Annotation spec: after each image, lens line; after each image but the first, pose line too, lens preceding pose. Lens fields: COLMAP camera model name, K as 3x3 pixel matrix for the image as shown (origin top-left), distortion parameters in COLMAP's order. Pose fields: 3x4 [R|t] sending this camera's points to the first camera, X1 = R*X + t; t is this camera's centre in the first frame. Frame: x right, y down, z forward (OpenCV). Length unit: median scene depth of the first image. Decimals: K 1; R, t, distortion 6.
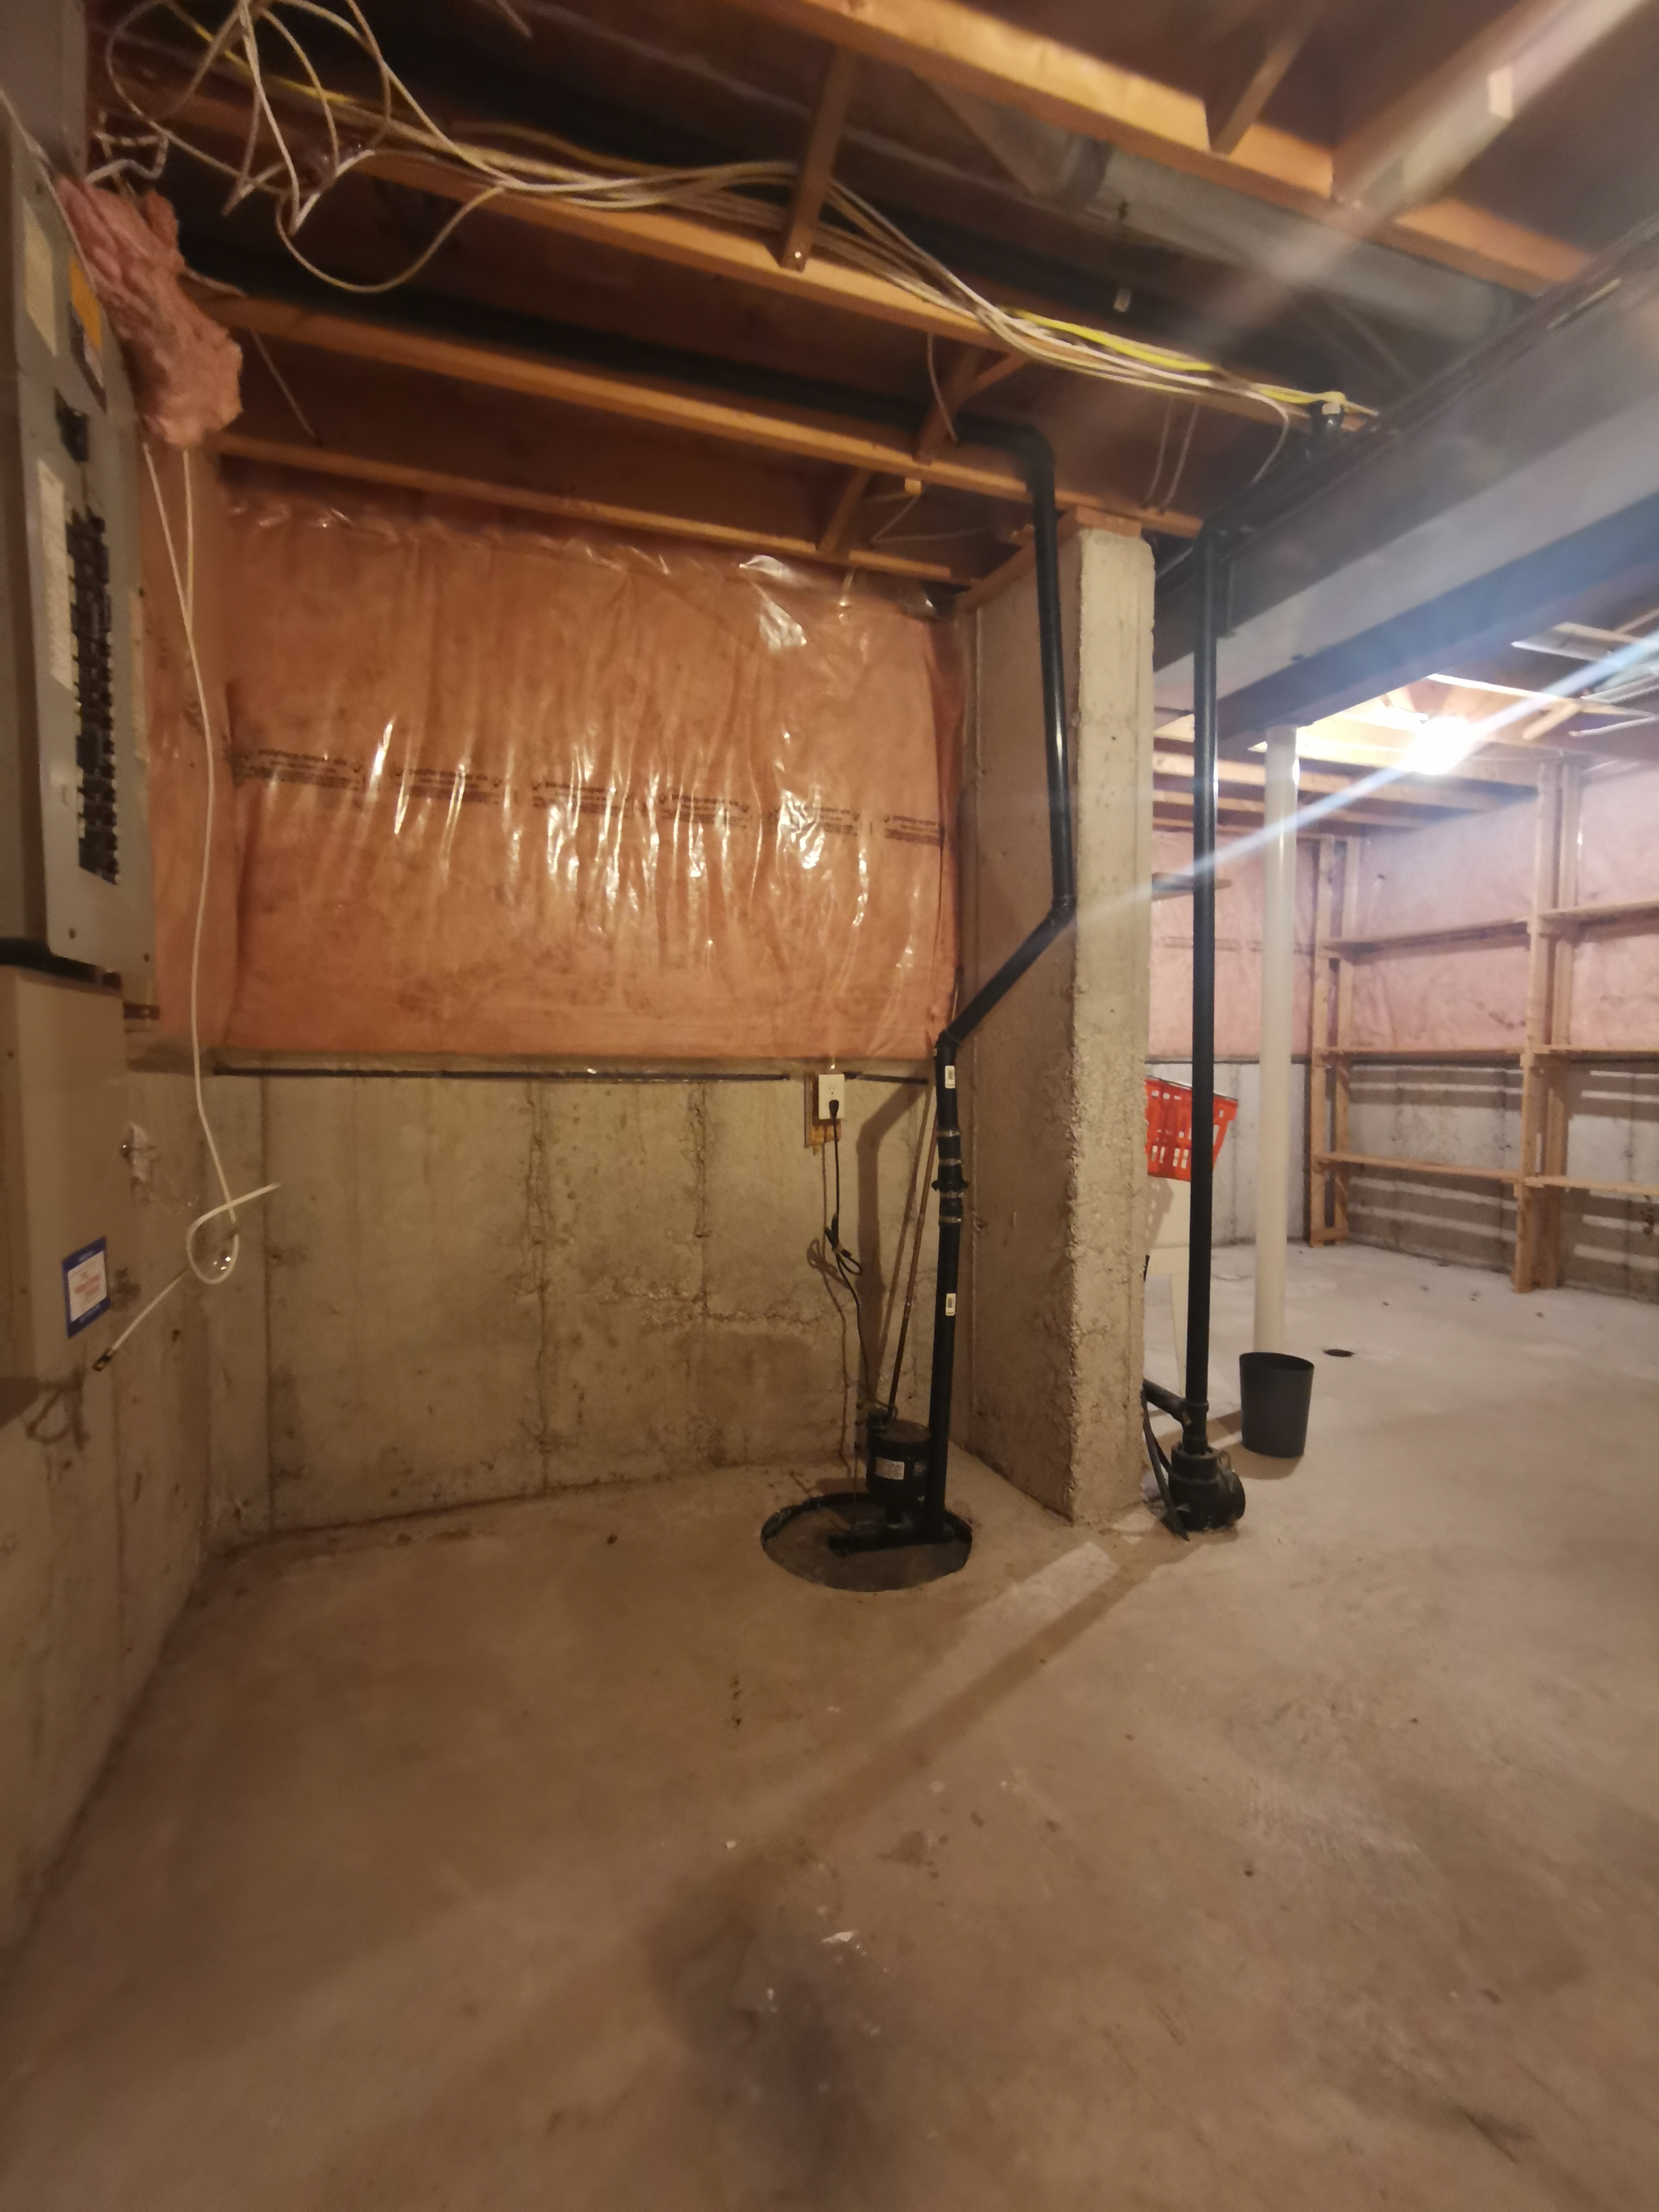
lens RADIAL K [[1019.7, 0, 836.8], [0, 1019.7, 1107.2], [0, 0, 1]] dist [-0.004227, 0.010456]
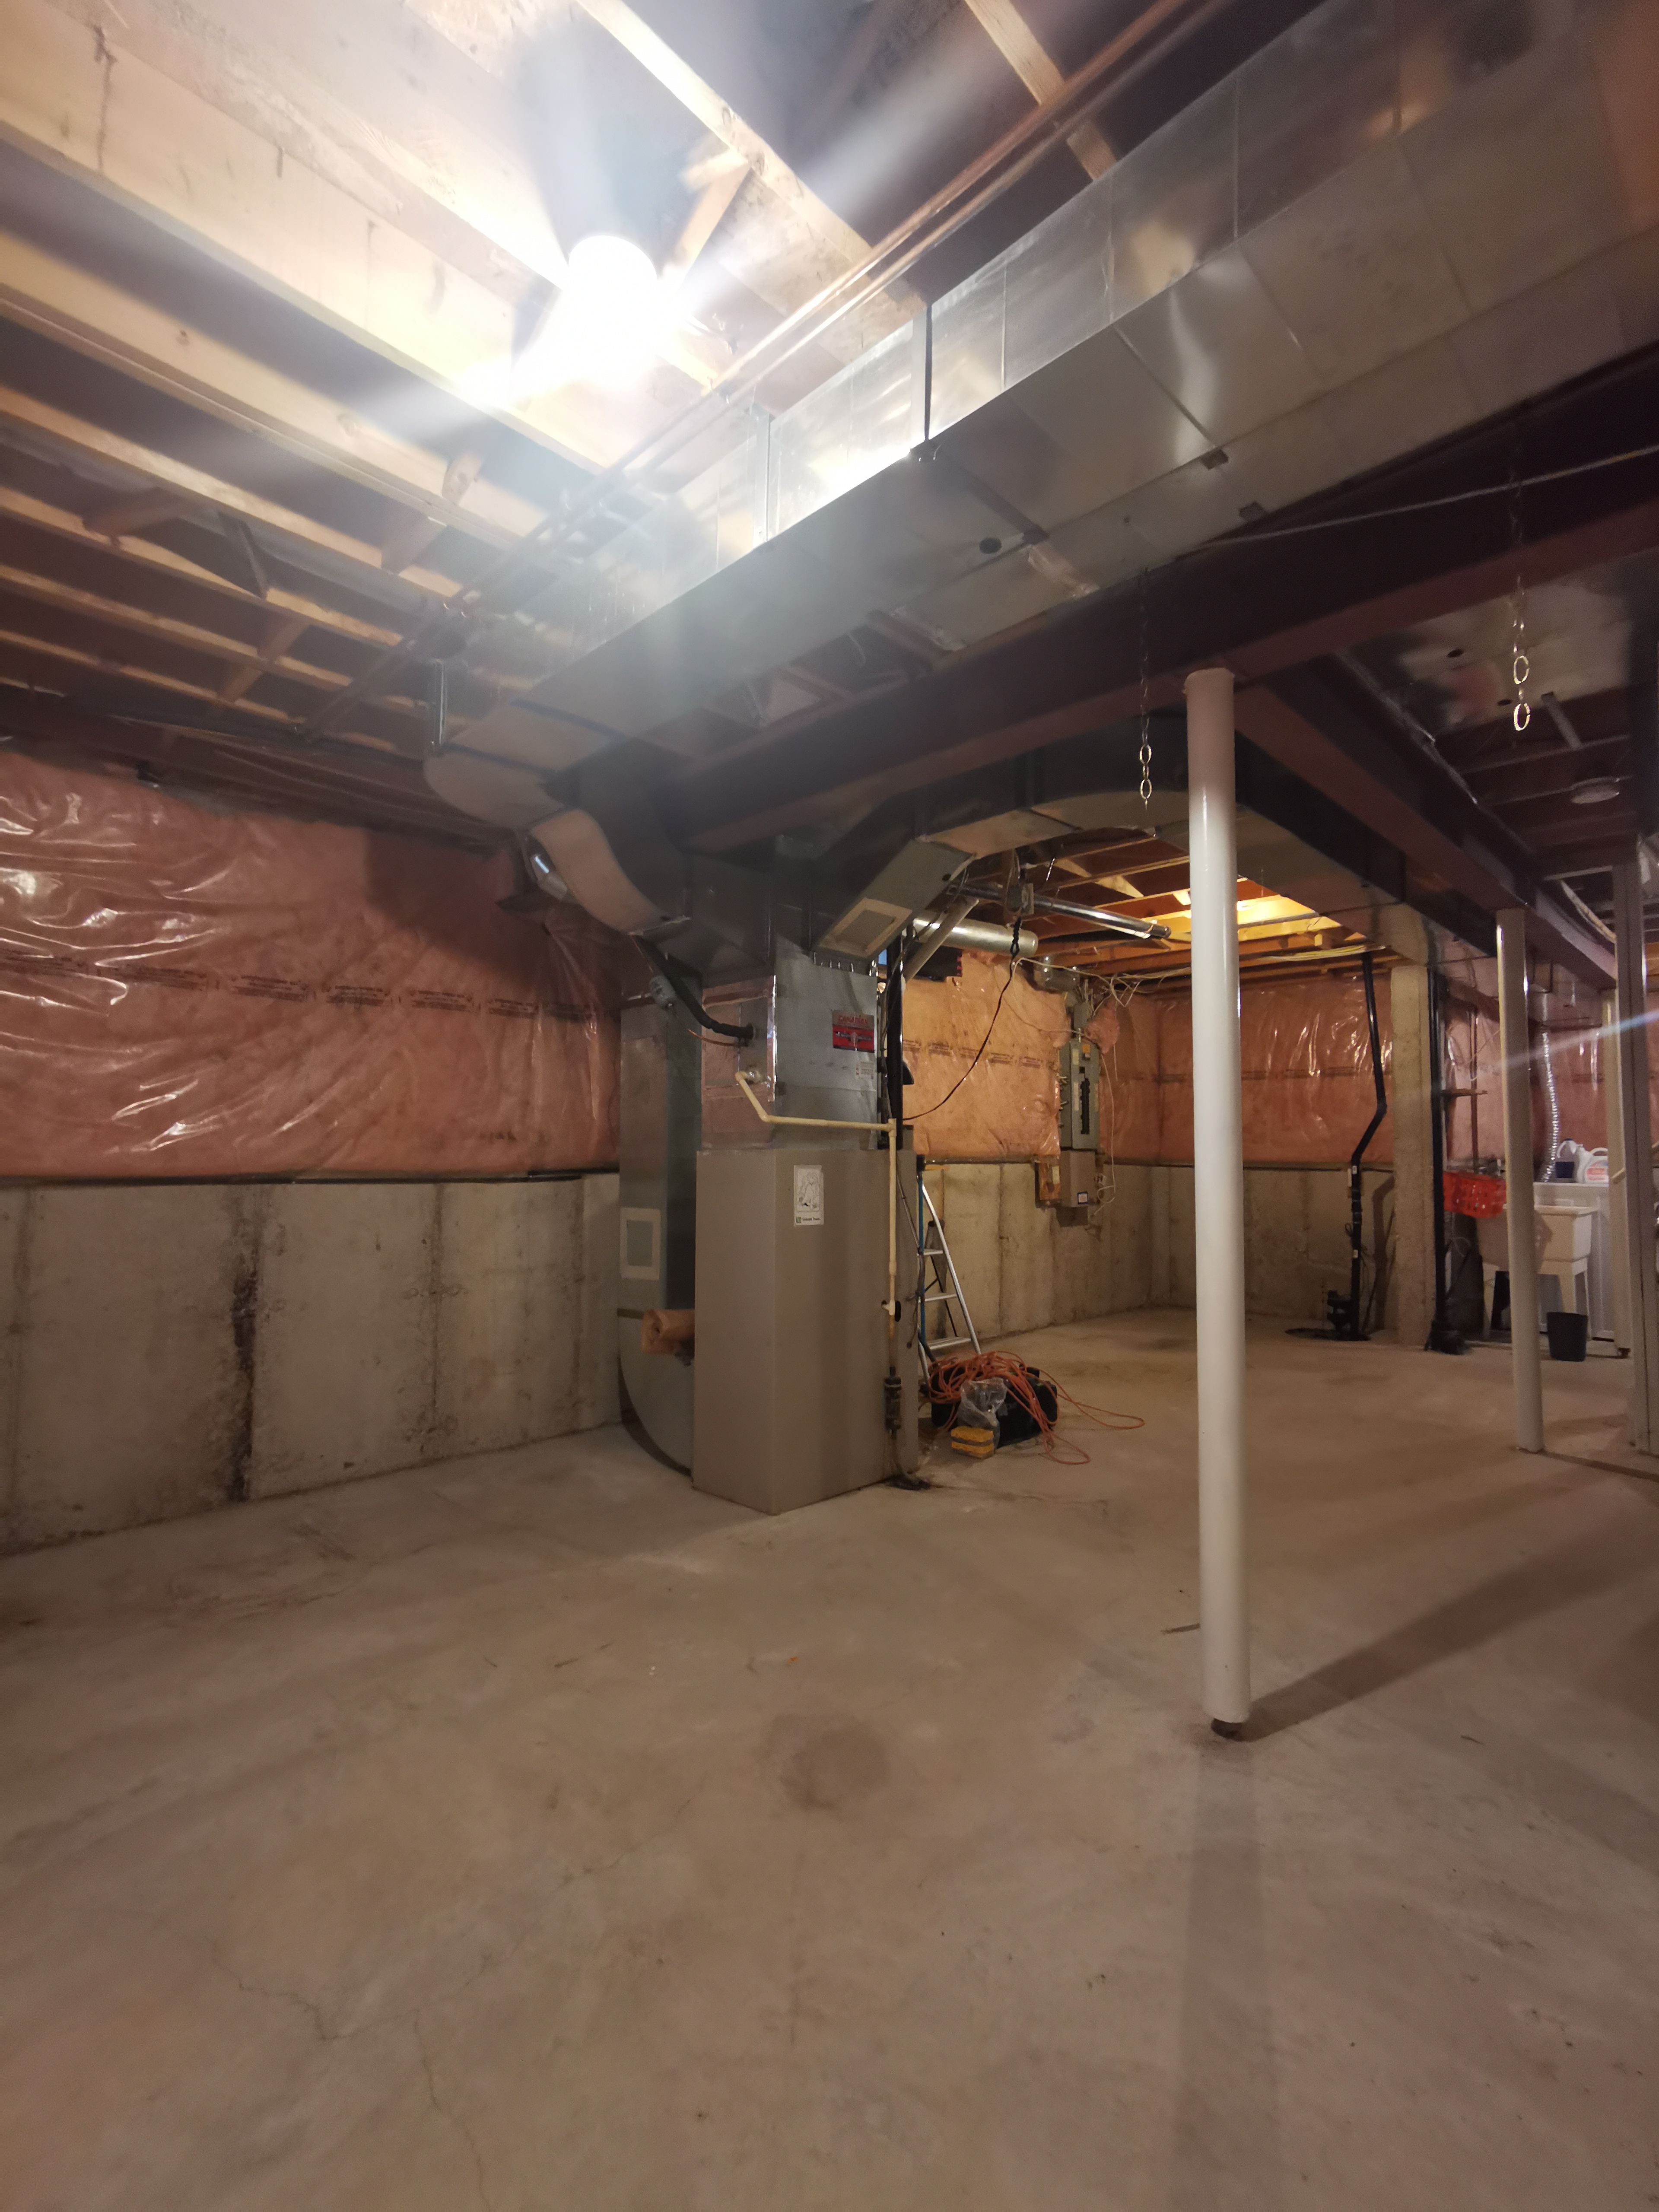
lens RADIAL K [[1019.7, 0, 833.2], [0, 1019.7, 1106.0], [0, 0, 1]] dist [-0.004227, 0.010456]
pose [[0.429368, -0.045053, -0.902005, 1.760722], [-0.044665, 0.996473, -0.071032, 0.050566], [0.902025, 0.070787, 0.425841, -1.273730]]
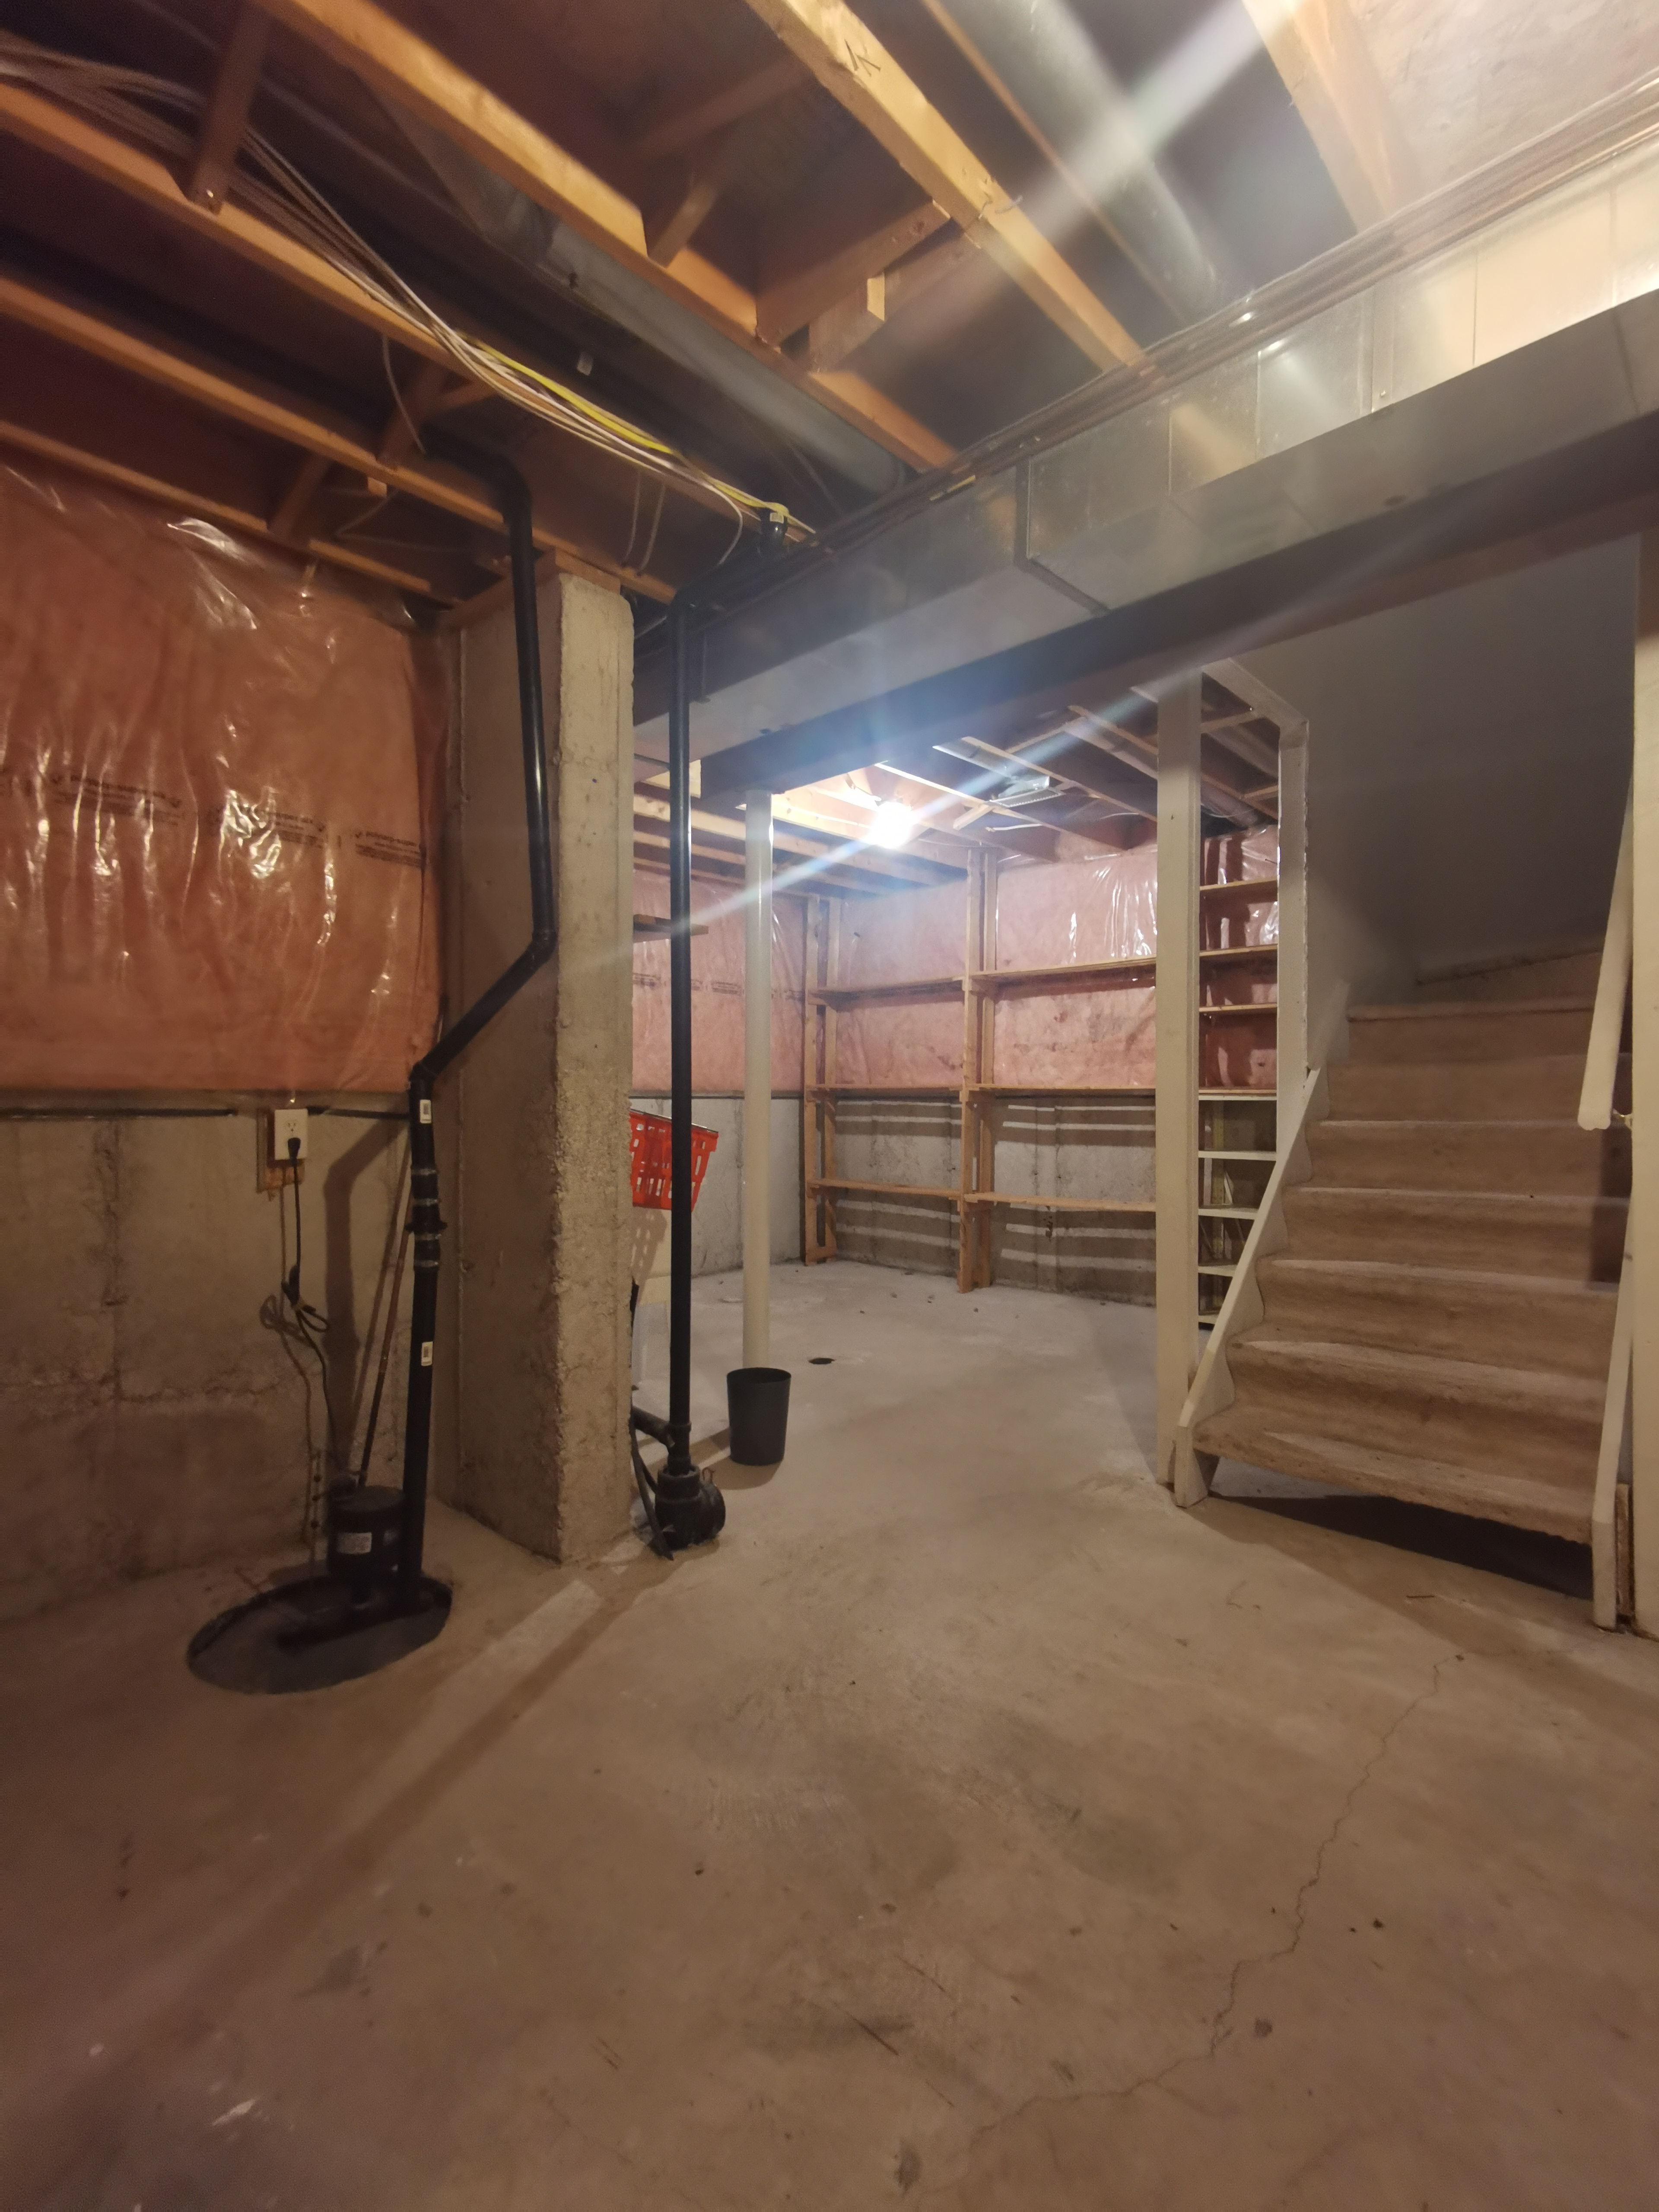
lens RADIAL K [[1019.7, 0, 833.5], [0, 1019.7, 1107.0], [0, 0, 1]] dist [-0.004227, 0.010456]
pose [[0.902368, -0.001891, 0.430962, 0.040733], [0.016828, 0.999382, -0.030850, 0.001571], [-0.430638, 0.035090, 0.901842, -0.013817]]
